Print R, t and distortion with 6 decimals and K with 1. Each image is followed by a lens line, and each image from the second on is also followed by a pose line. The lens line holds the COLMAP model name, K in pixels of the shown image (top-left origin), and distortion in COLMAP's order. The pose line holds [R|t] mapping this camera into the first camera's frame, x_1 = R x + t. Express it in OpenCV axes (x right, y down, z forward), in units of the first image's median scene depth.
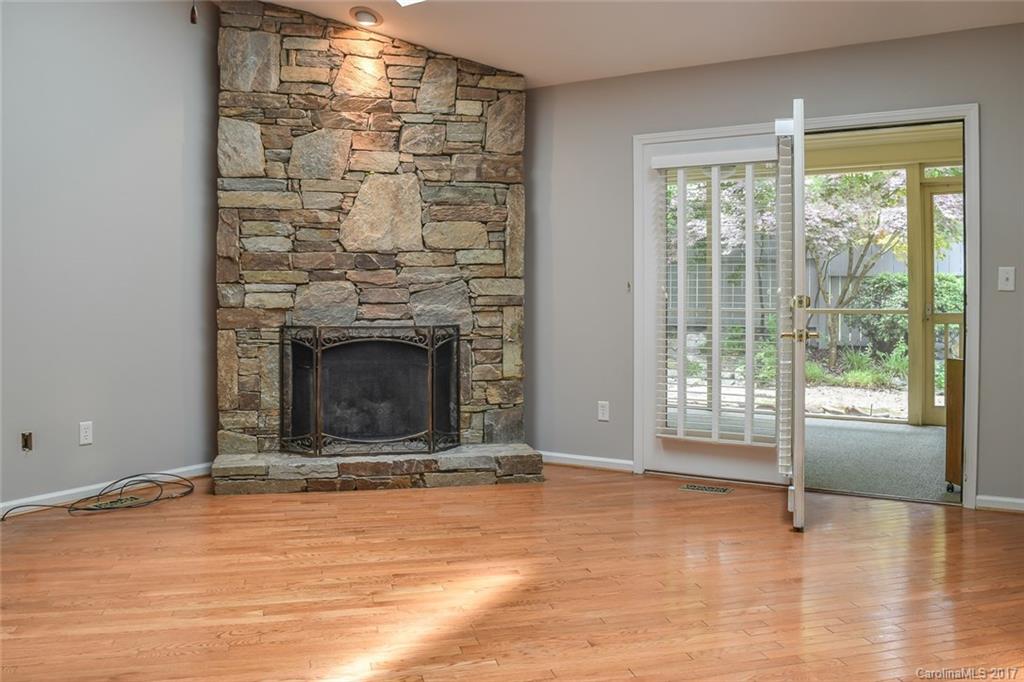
lens RADIAL K [[830.5, 0, 514.0], [0, 830.5, 295.5], [0, 0, 1]] dist [-0.073478, 0.006310]
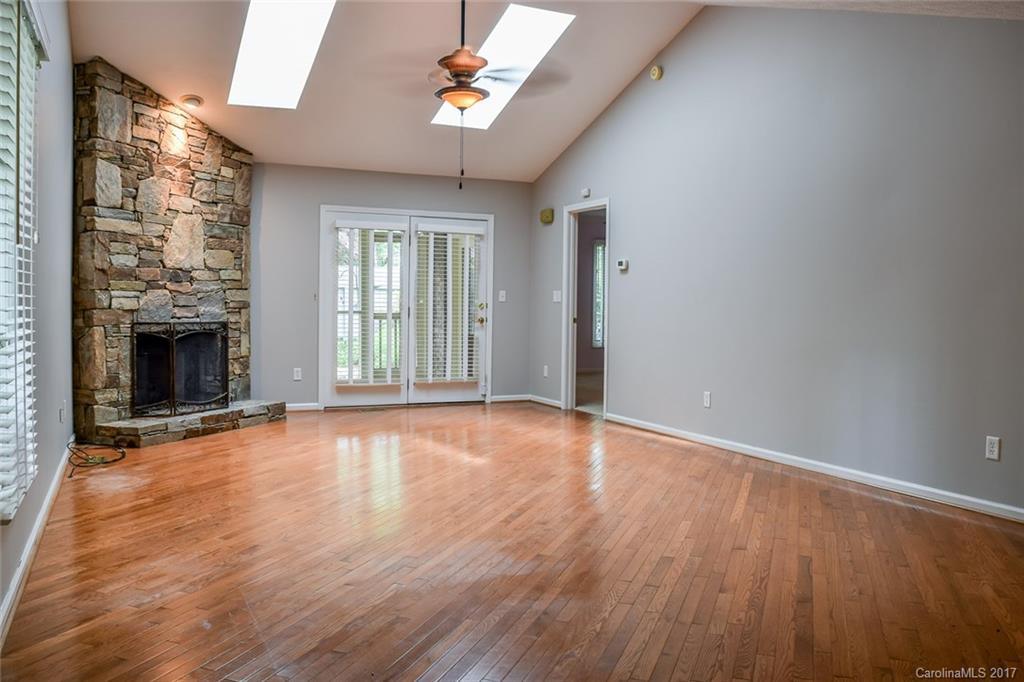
lens RADIAL K [[830.5, 0, 514.0], [0, 830.5, 295.5], [0, 0, 1]] dist [-0.073478, 0.006310]
pose [[0.536875, 0.017547, 0.843480, -1.037550], [-0.018292, 0.999791, -0.009155, -0.006024], [-0.843464, -0.010514, 0.537083, -0.213215]]
